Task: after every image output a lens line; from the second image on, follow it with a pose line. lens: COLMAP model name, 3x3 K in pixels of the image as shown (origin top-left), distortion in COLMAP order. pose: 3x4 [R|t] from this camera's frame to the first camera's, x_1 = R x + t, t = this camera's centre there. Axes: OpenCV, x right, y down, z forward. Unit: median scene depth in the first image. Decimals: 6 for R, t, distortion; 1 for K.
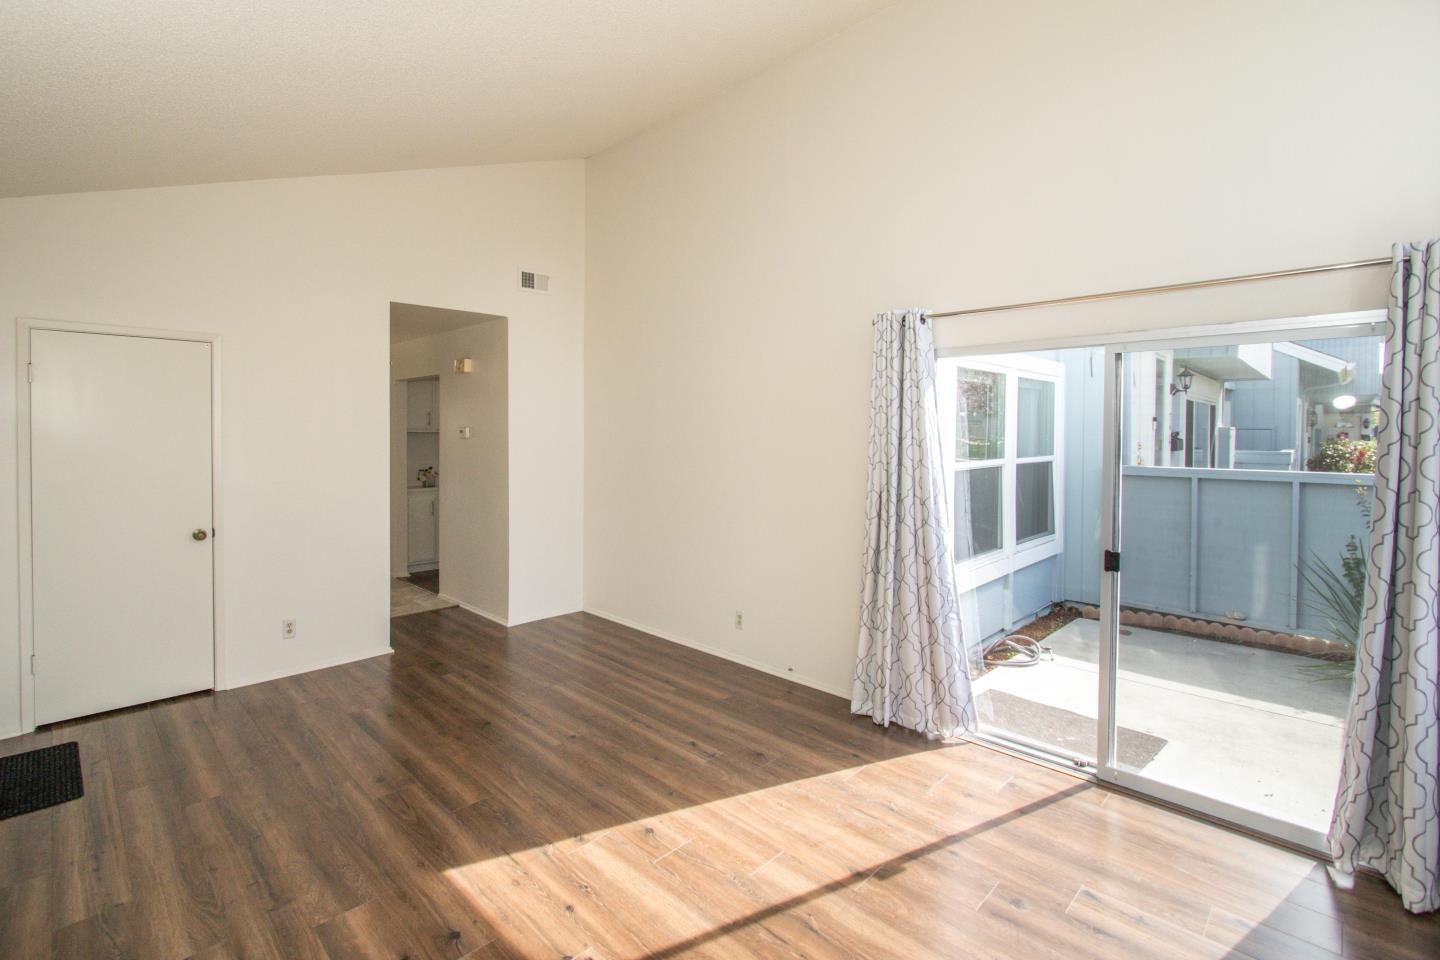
lens RADIAL K [[656.4, 0, 696.6], [0, 656.4, 436.1], [0, 0, 1]] dist [-0.015305, -0.000085]
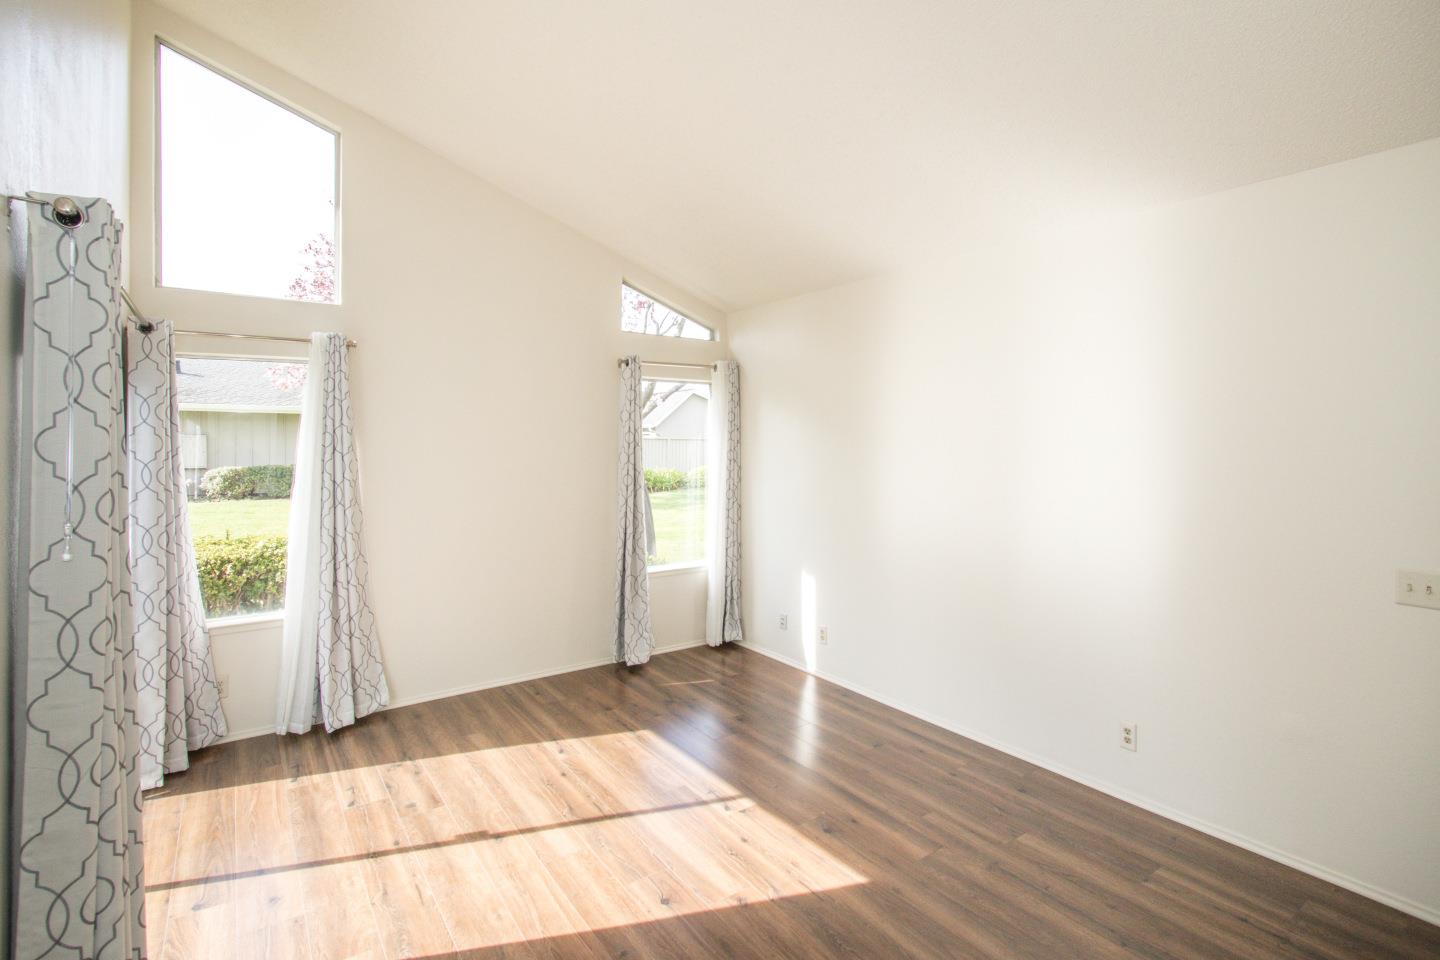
lens RADIAL K [[681.8, 0, 704.4], [0, 681.8, 439.5], [0, 0, 1]] dist [-0.017511, -0.000041]
pose [[-0.984925, -0.004312, 0.172927, -0.272467], [-0.002672, 0.999949, 0.009718, -0.038992], [-0.172960, 0.009109, -0.984887, 1.822730]]
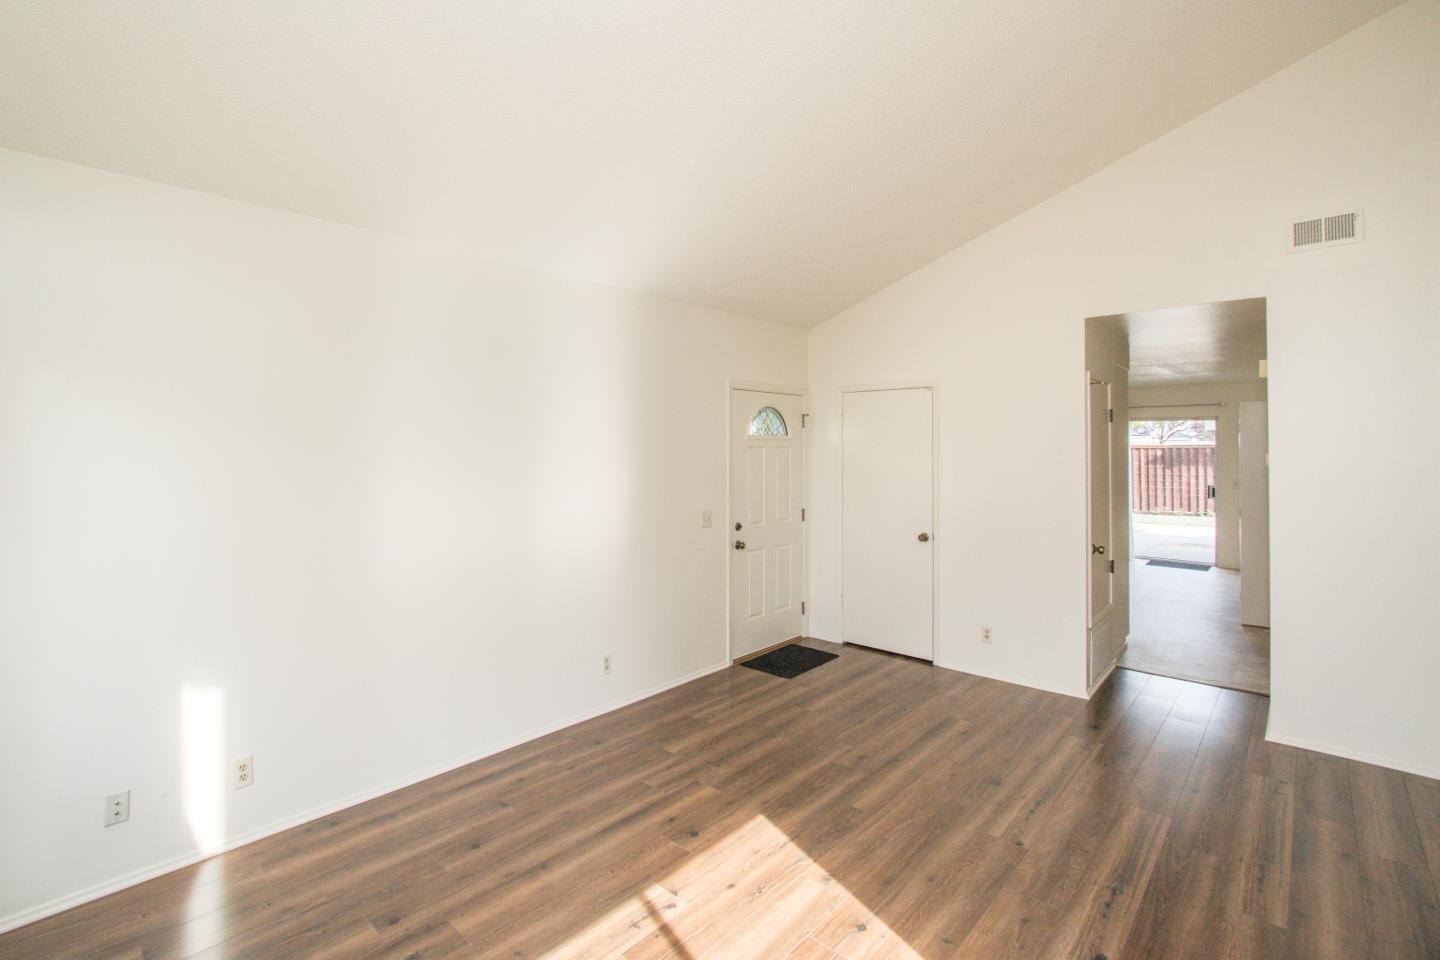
lens RADIAL K [[661.2, 0, 687.3], [0, 661.2, 439.4], [0, 0, 1]] dist [-0.015298, -0.000070]
pose [[0.031480, -0.015397, -0.999386, 0.763564], [-0.008764, 0.999839, -0.015680, -0.024996], [0.999466, 0.009252, 0.031340, 0.705452]]
